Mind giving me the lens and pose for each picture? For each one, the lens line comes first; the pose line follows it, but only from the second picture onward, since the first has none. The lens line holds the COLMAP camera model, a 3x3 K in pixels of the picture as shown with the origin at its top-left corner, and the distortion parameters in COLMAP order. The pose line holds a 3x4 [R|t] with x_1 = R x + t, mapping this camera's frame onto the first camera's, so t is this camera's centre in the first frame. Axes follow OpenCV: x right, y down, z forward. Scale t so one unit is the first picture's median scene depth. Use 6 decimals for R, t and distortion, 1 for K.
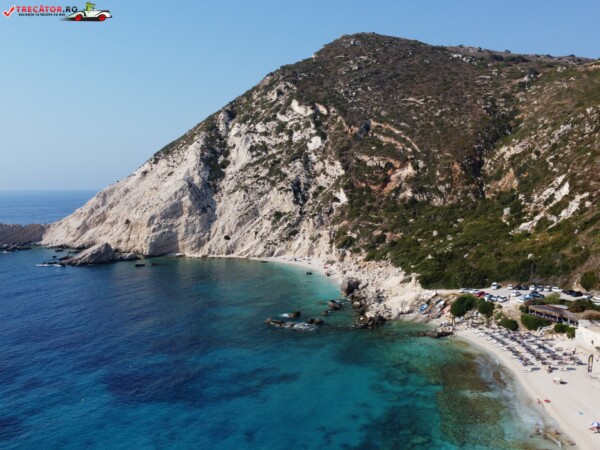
lens RADIAL K [[608.8, 0, 299.6], [0, 608.8, 224.7], [0, 0, 1]] dist [-0.005289, 0.000000]
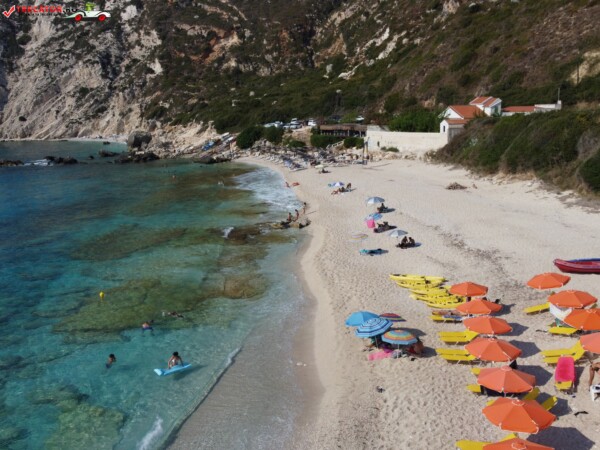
lens RADIAL K [[608.8, 0, 301.3], [0, 608.8, 225.8], [0, 0, 1]] dist [-0.005289, 0.000000]
pose [[0.976712, -0.052034, 0.208151, 0.078045], [0.026446, 0.991945, 0.123877, 0.076435], [-0.212920, -0.115487, 0.970220, 0.081070]]
